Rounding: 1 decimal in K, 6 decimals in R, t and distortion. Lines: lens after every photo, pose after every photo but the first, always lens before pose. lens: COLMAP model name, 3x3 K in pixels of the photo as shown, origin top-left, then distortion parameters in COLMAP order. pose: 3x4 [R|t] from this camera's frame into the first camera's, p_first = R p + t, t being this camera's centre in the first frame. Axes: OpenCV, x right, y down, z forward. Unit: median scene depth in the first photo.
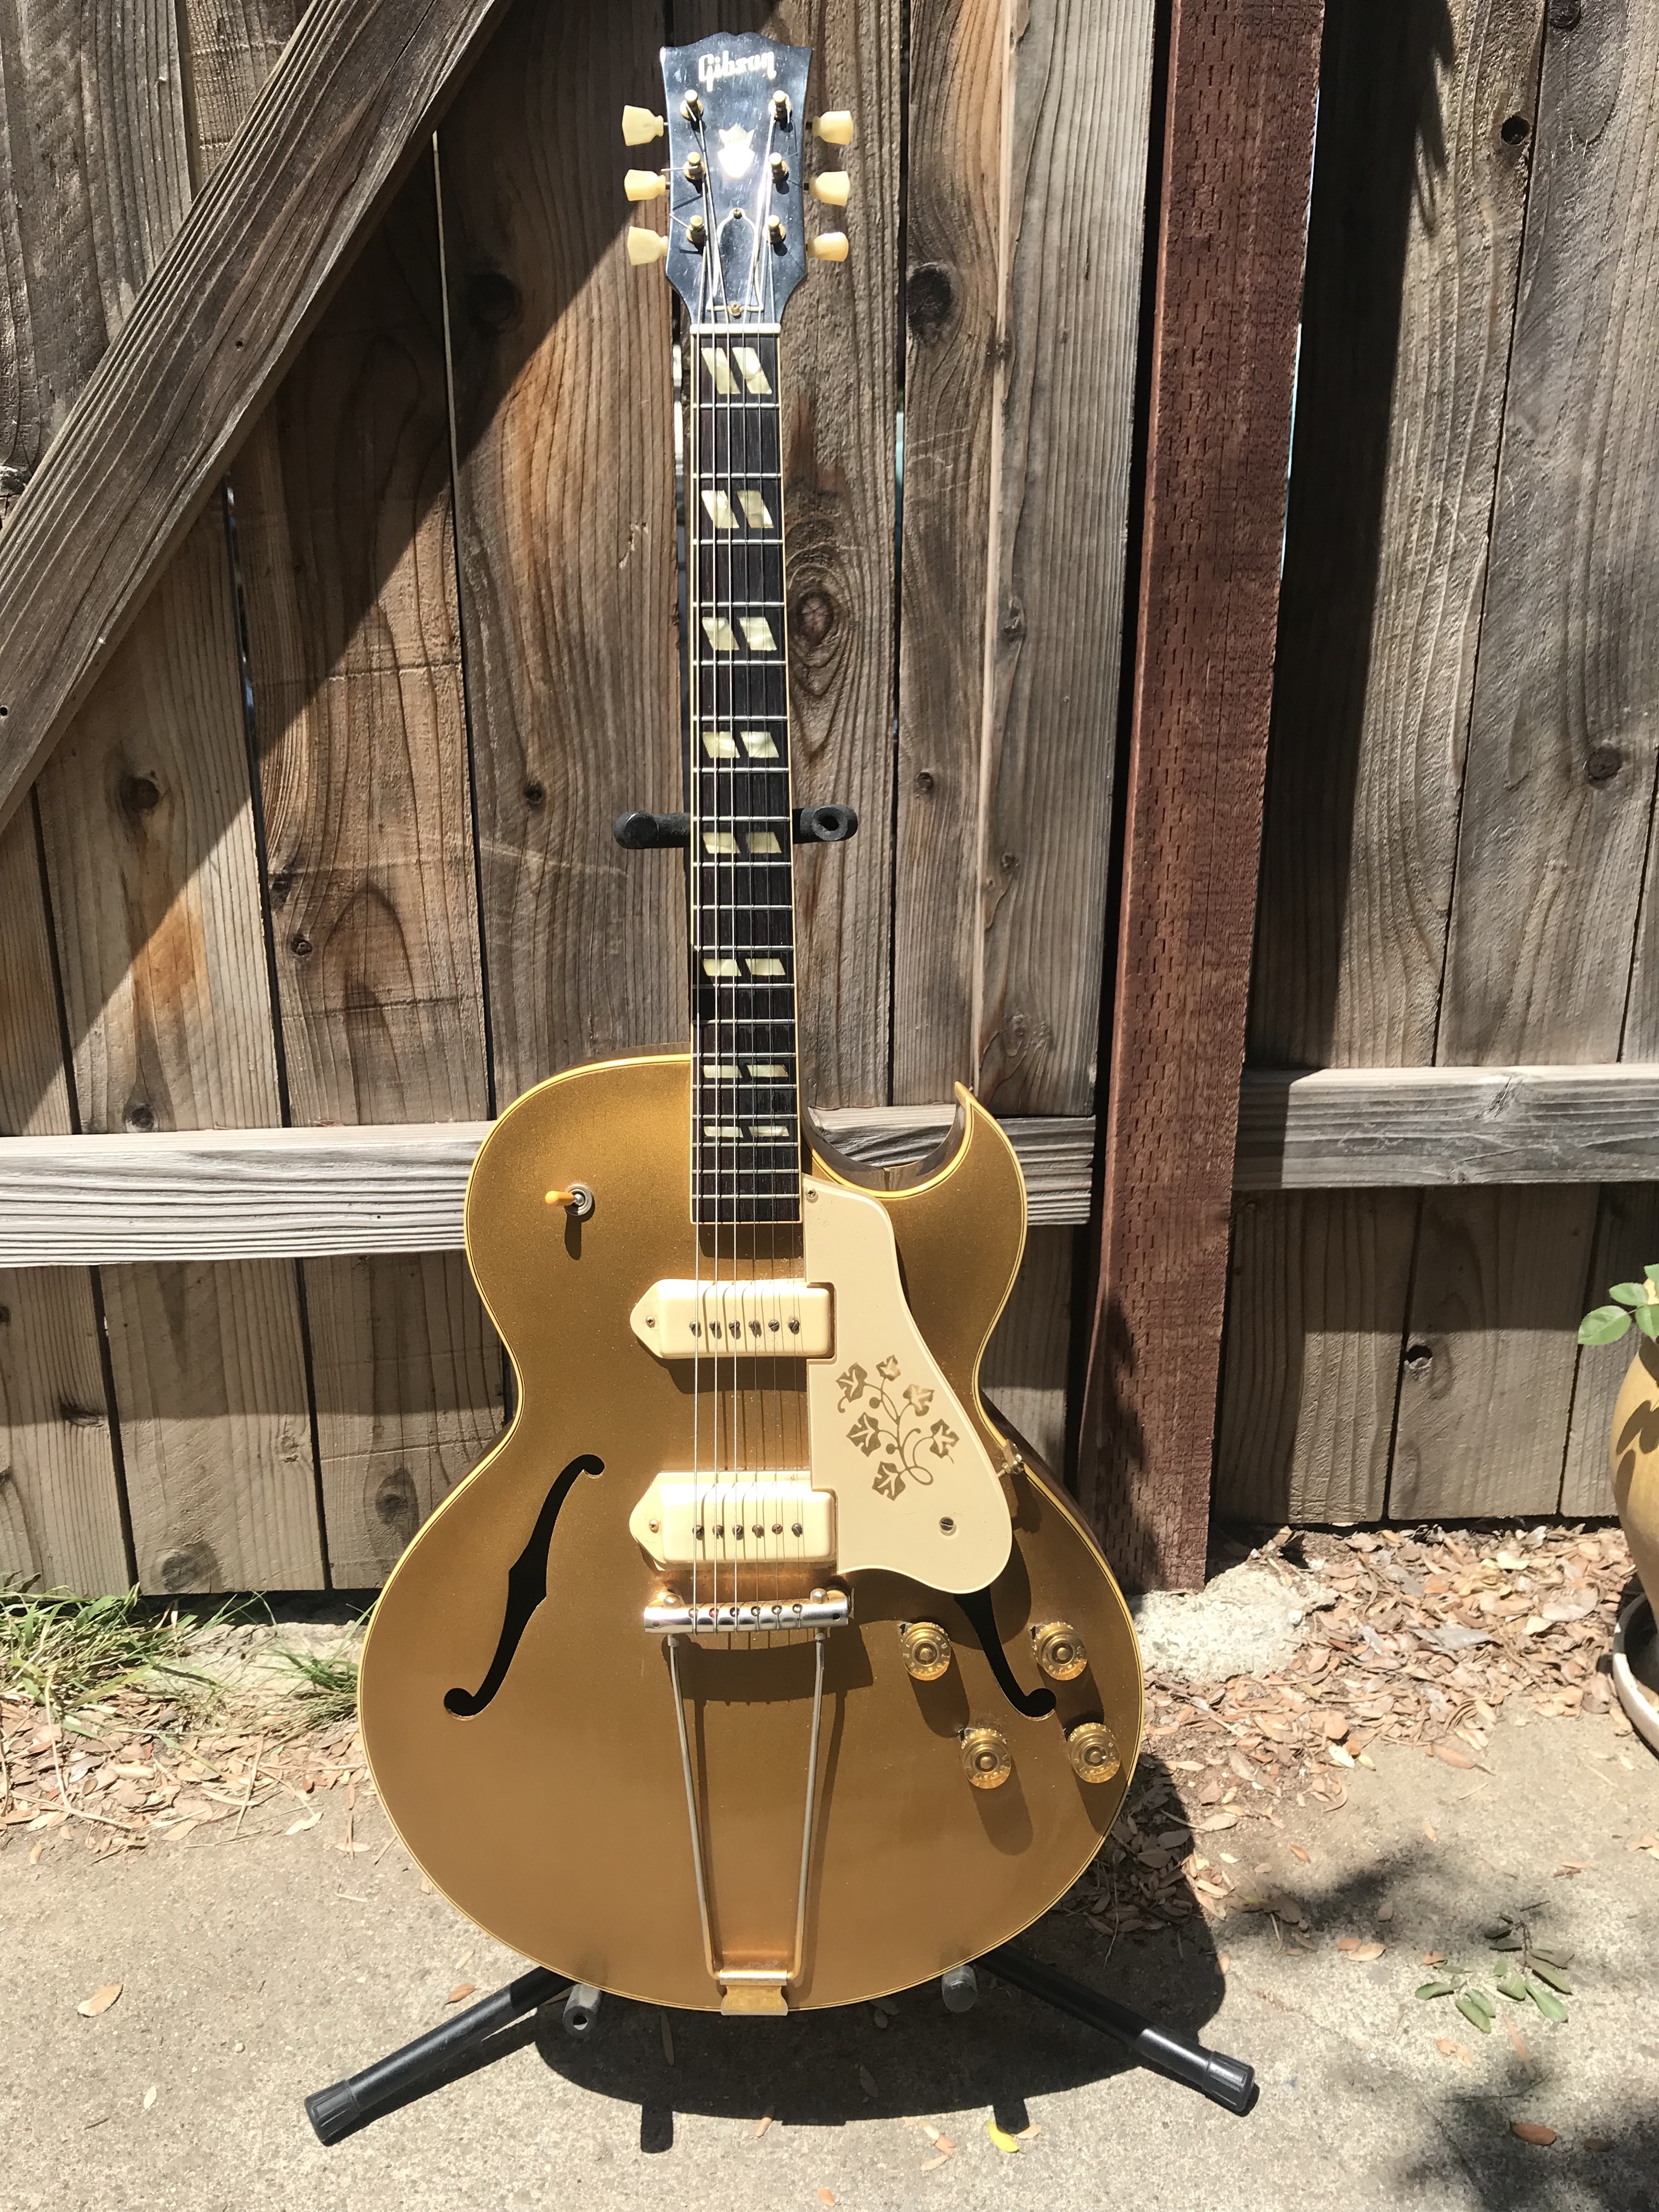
lens RADIAL K [[1816.3, 0, 831.1], [0, 1816.3, 1105.4], [0, 0, 1]] dist [0.004371, -0.008421]
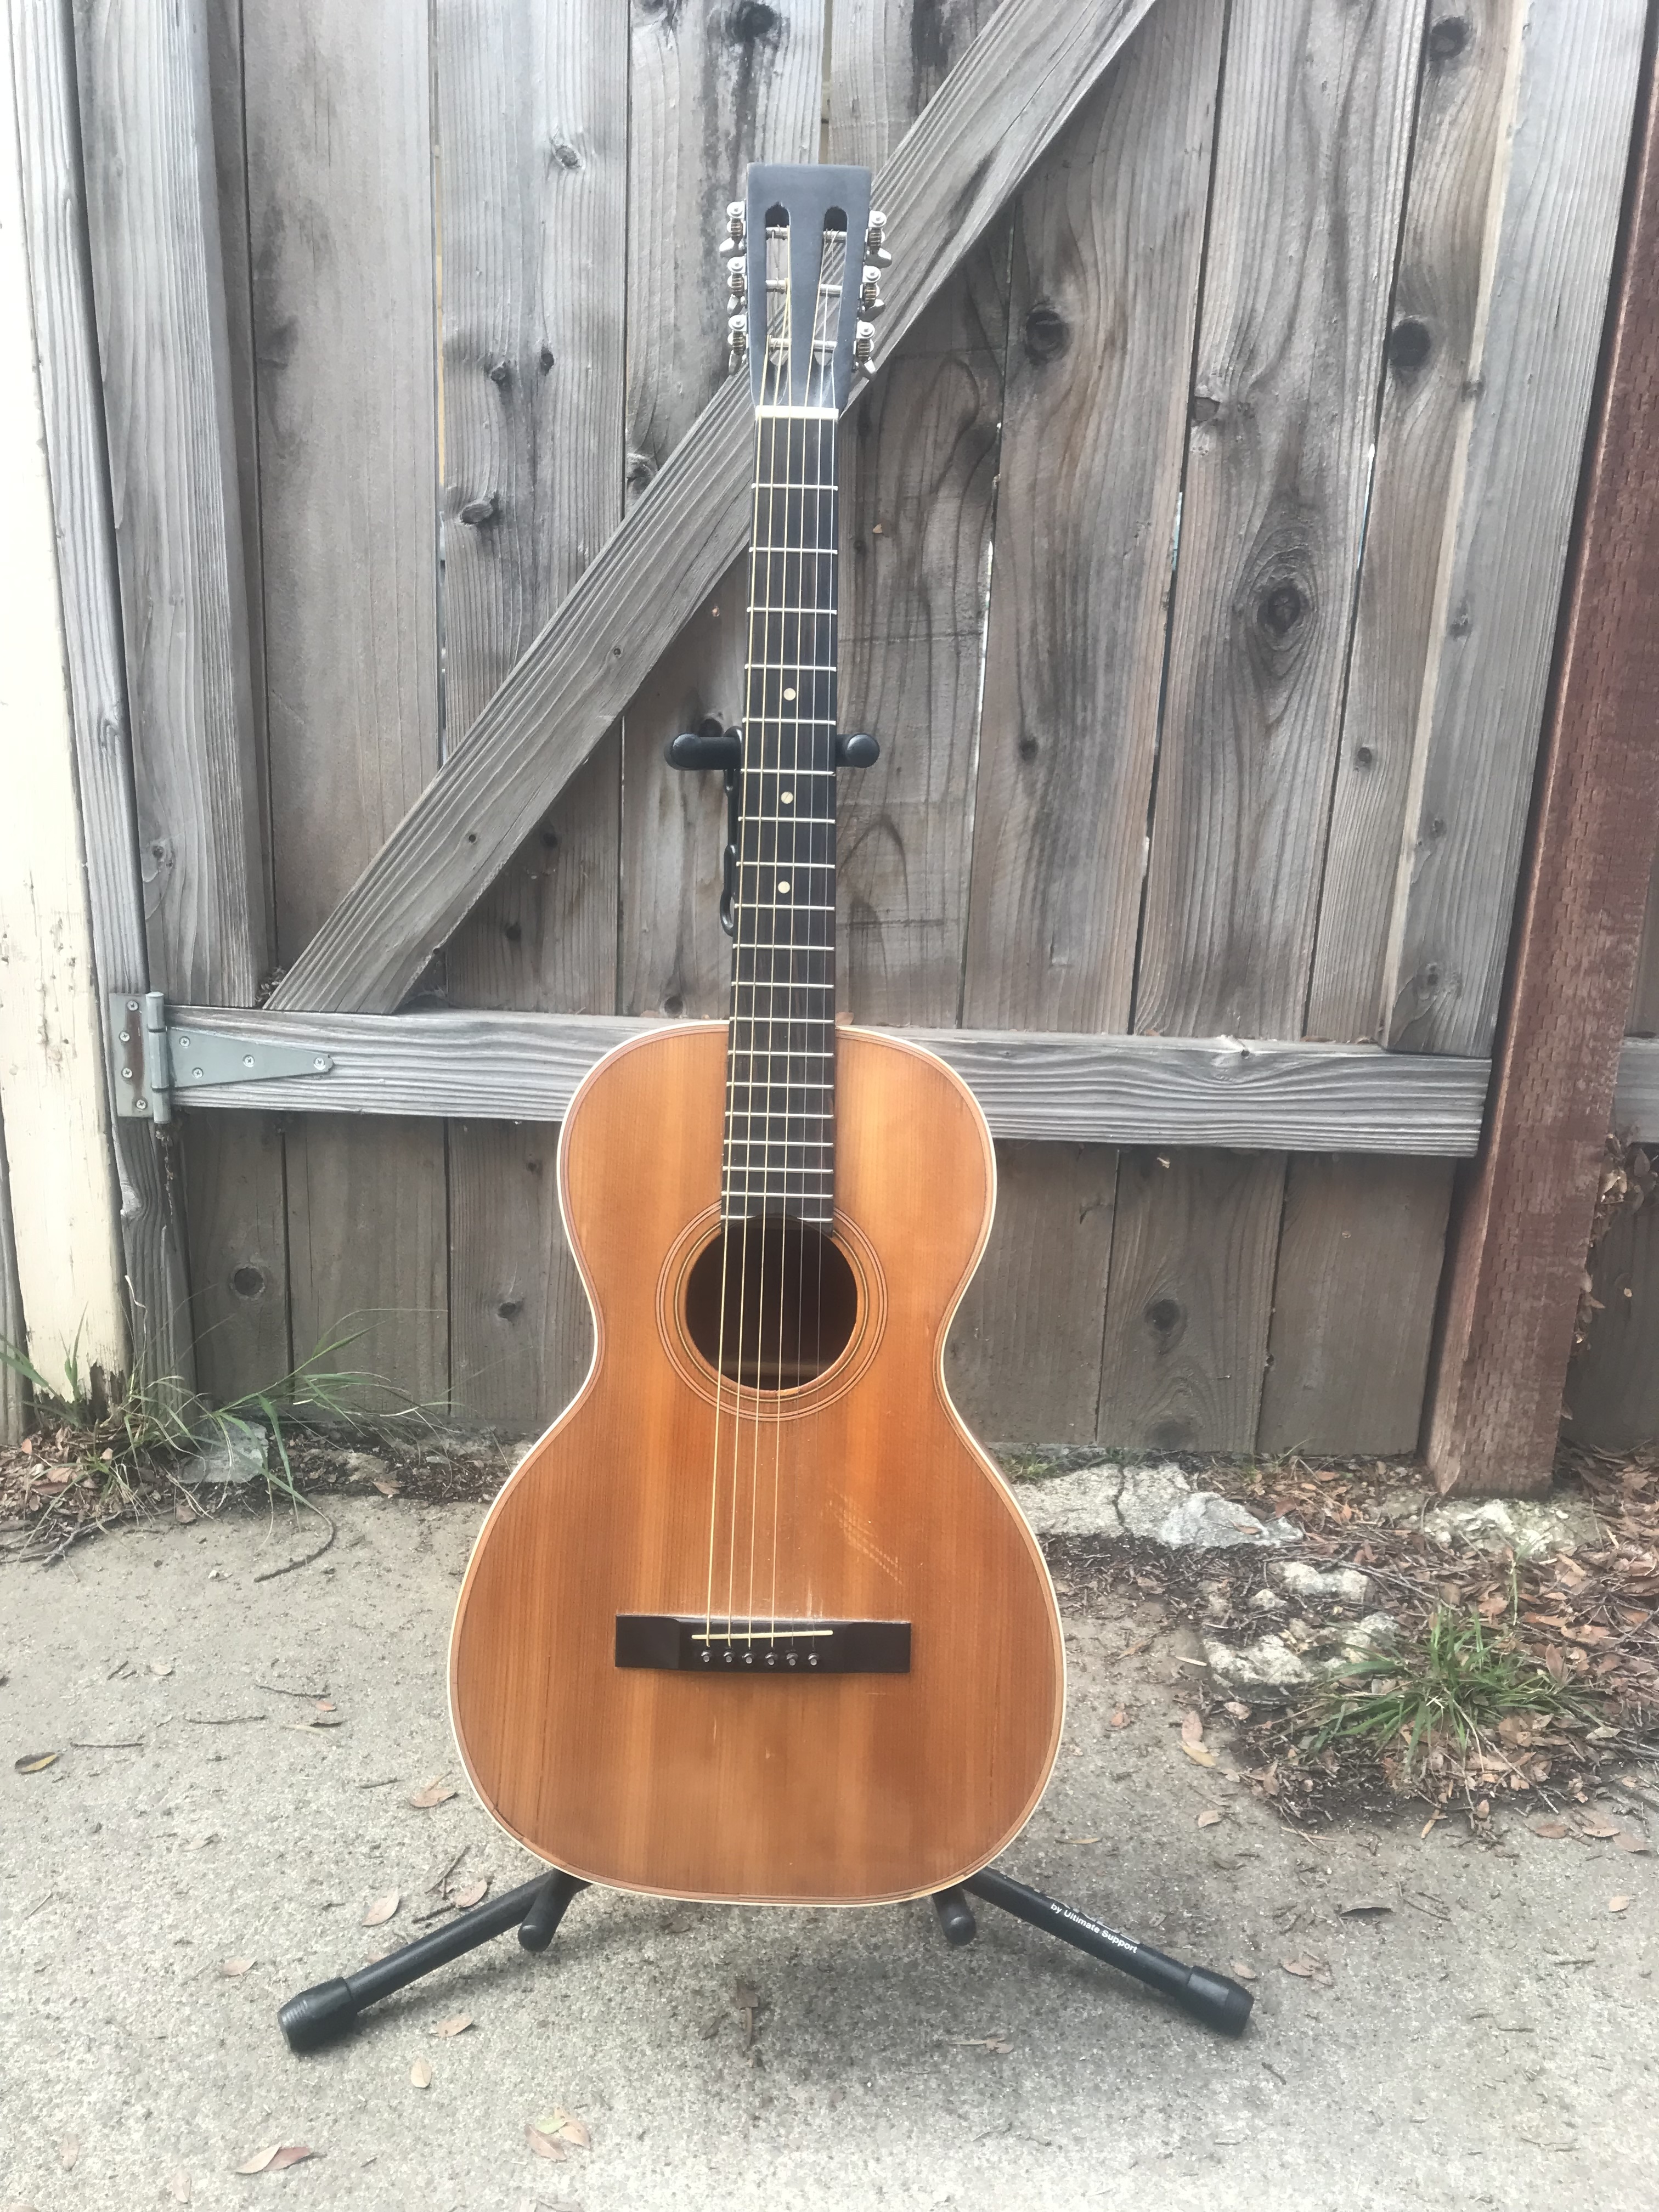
lens RADIAL K [[1816.3, 0, 845.0], [0, 1816.3, 1110.2], [0, 0, 1]] dist [0.004371, -0.008421]
pose [[0.994658, 0.065904, -0.079454, -0.172931], [-0.068912, 0.996983, -0.035727, 0.112416], [0.076860, 0.041011, 0.996198, -0.175648]]
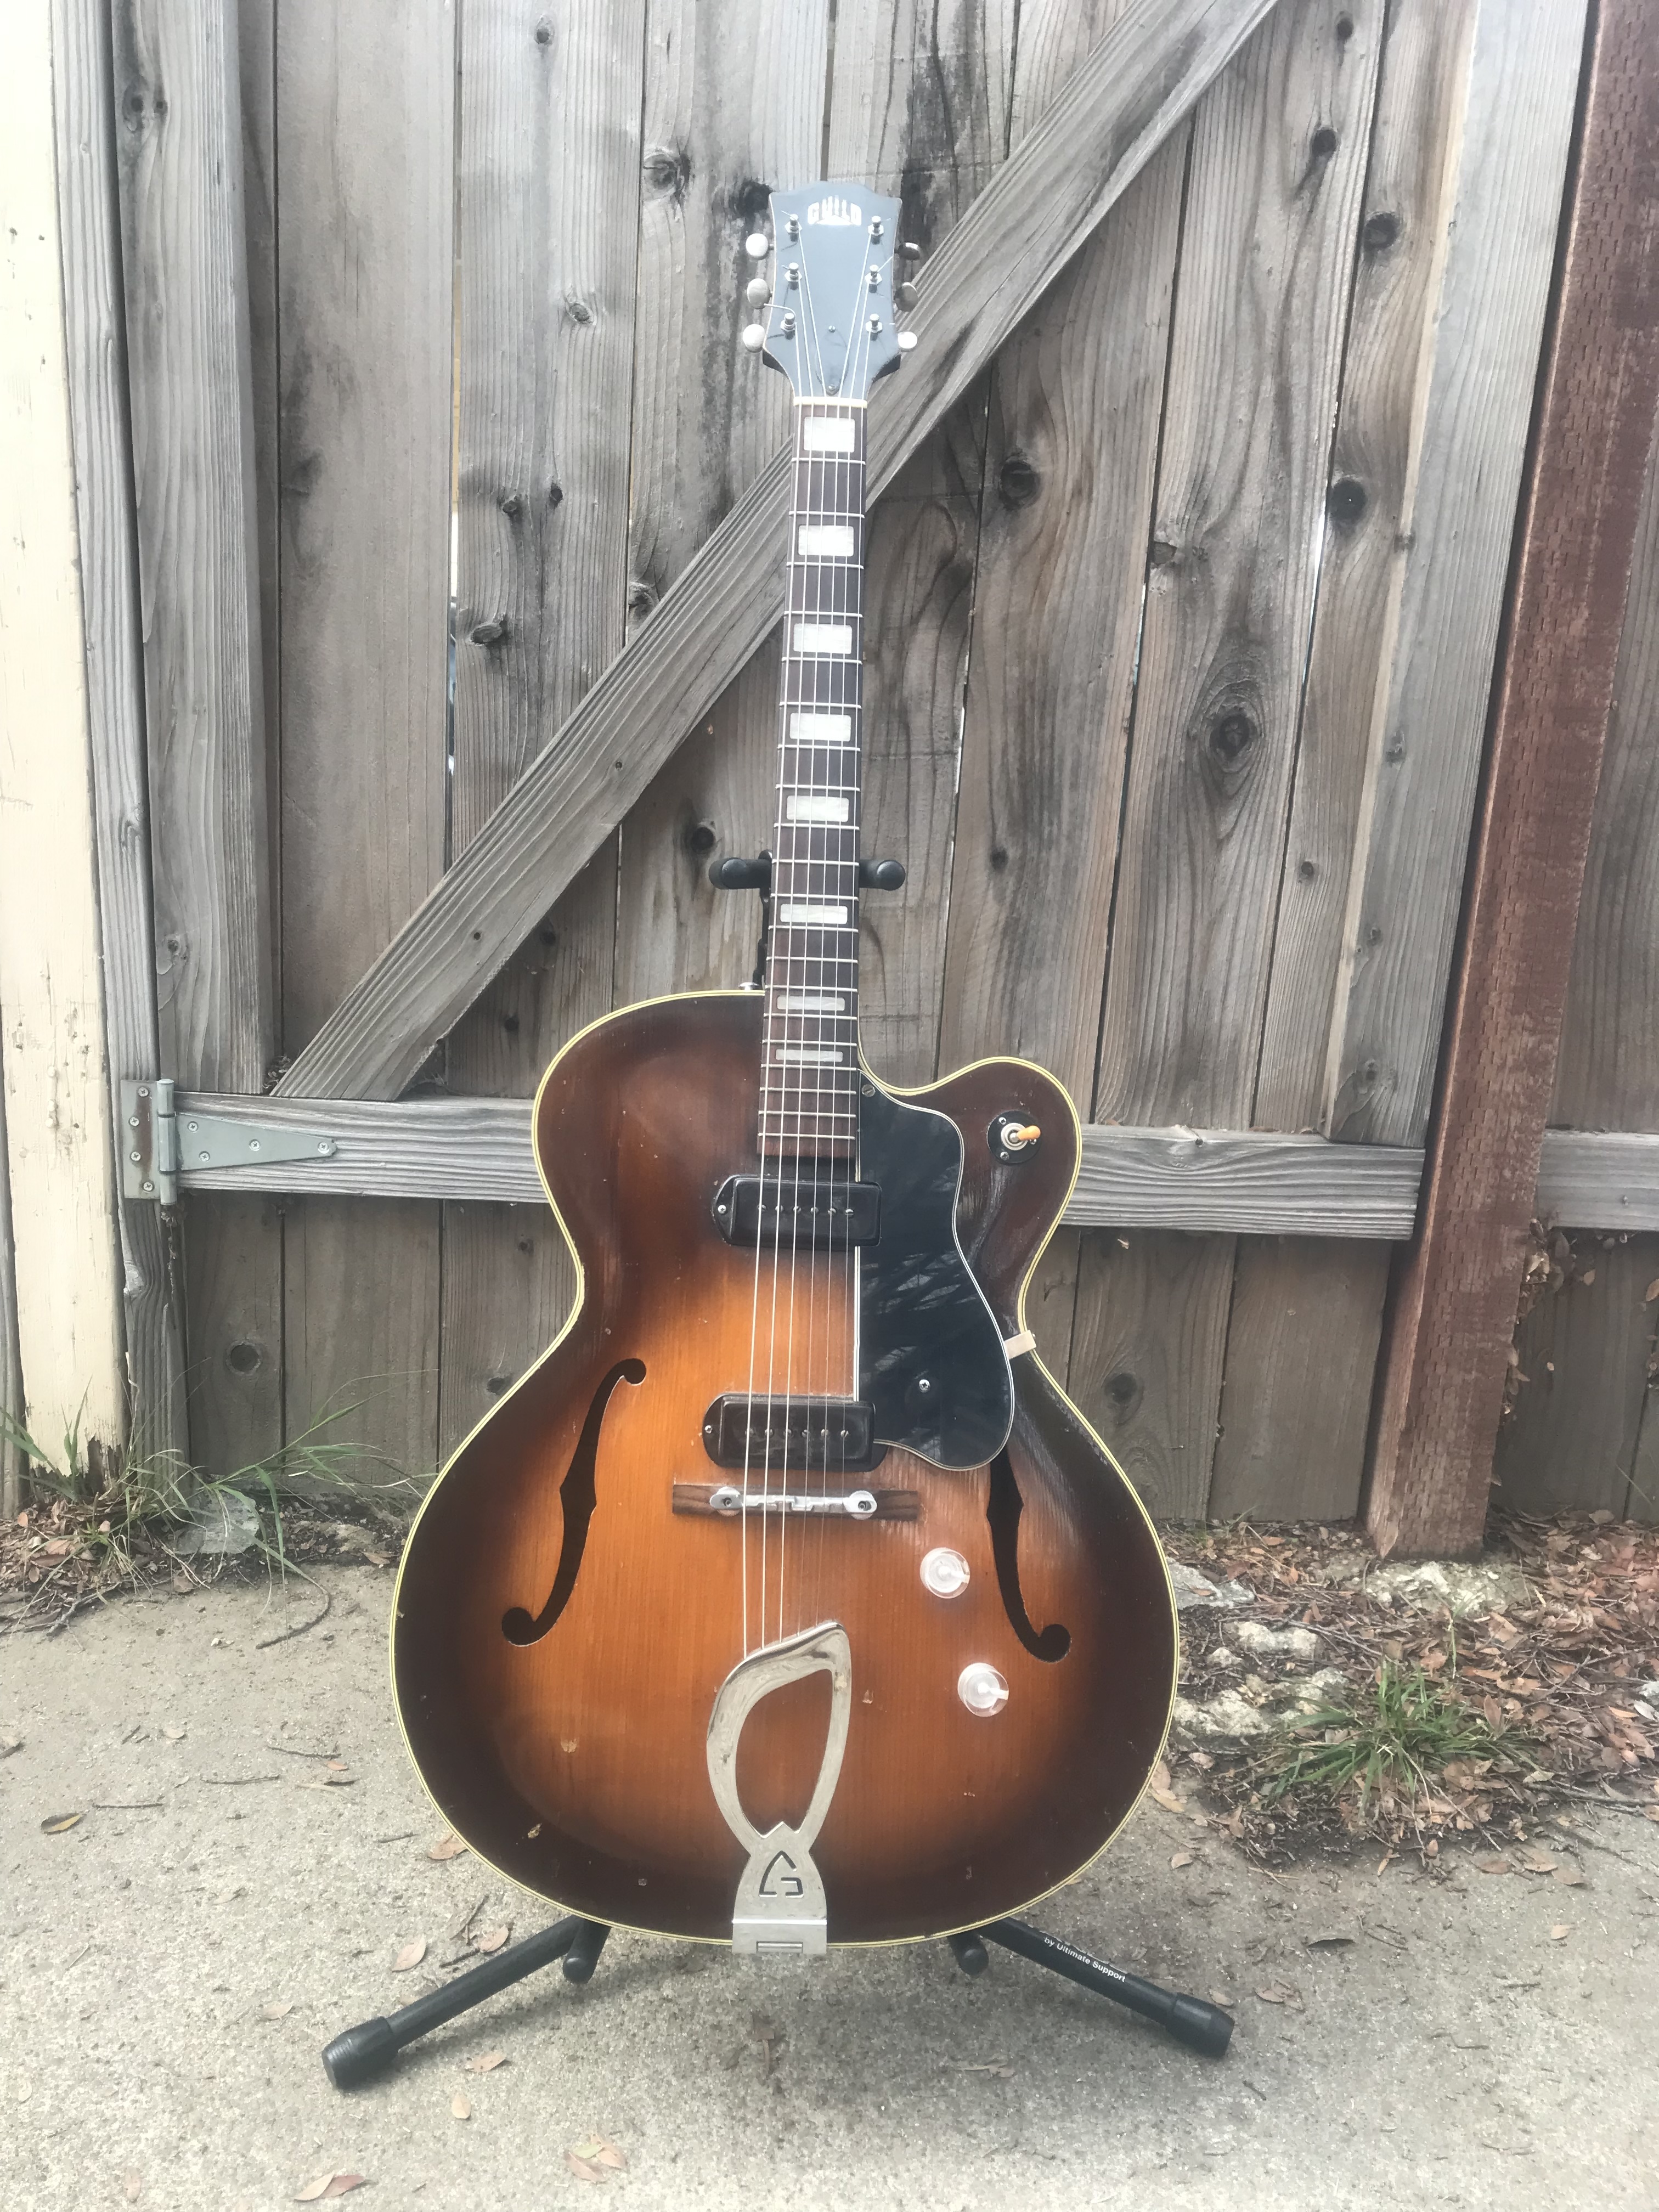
lens RADIAL K [[1816.3, 0, 846.1], [0, 1816.3, 1105.0], [0, 0, 1]] dist [0.004371, -0.008421]
pose [[0.997181, 0.067788, -0.032159, -0.217644], [-0.070322, 0.993844, -0.085613, 0.115370], [0.026157, 0.087634, 0.995809, -0.252368]]
